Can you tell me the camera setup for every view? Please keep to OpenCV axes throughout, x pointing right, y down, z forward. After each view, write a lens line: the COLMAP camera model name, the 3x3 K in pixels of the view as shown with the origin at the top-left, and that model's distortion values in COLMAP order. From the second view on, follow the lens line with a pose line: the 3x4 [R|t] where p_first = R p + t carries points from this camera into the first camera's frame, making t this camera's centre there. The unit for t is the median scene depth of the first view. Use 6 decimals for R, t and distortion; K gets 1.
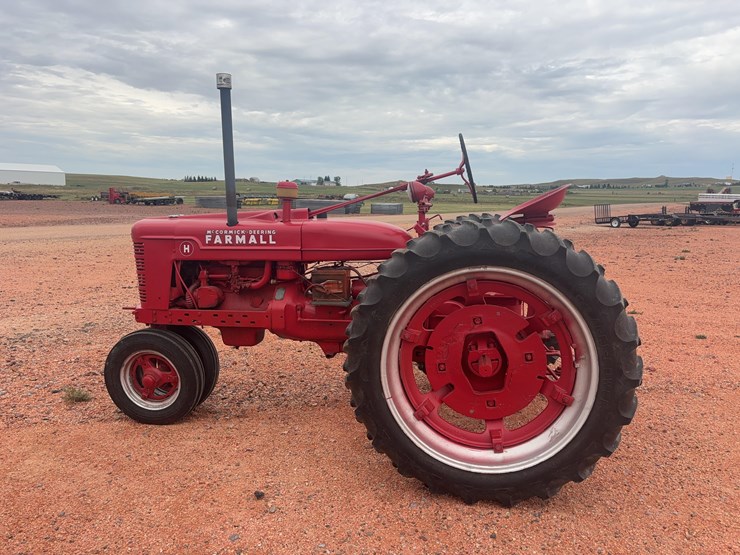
lens RADIAL K [[558.9, 0, 370.9], [0, 558.9, 281.5], [0, 0, 1]] dist [0.046619, -0.048302]
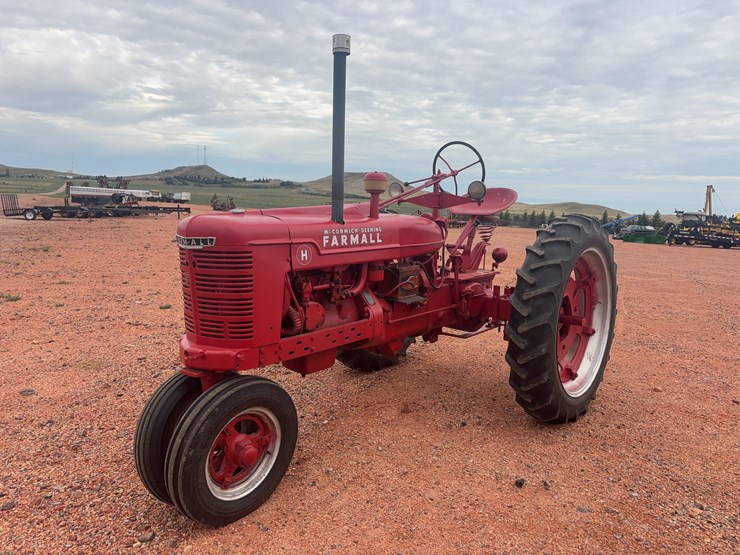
lens RADIAL K [[558.9, 0, 363.7], [0, 558.9, 281.6], [0, 0, 1]] dist [0.046619, -0.048302]
pose [[0.513262, -0.105811, 0.851684, -0.913375], [0.093406, 0.993363, 0.067122, -0.064926], [-0.853134, 0.045101, 0.519739, 0.535797]]
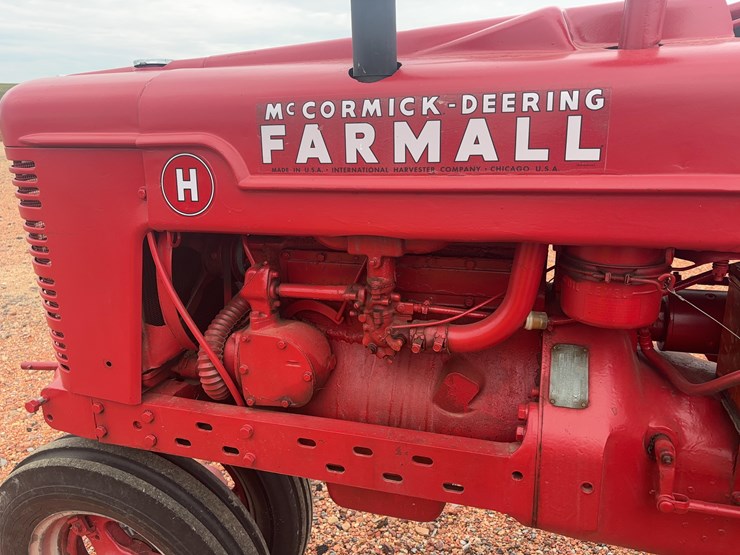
lens RADIAL K [[558.9, 0, 366.1], [0, 558.9, 277.5], [0, 0, 1]] dist [0.046619, -0.048302]
pose [[0.991801, 0.016422, -0.126729, -0.216080], [0.002525, 0.988996, 0.147918, -0.053672], [0.127764, -0.147025, 0.980847, 0.752265]]
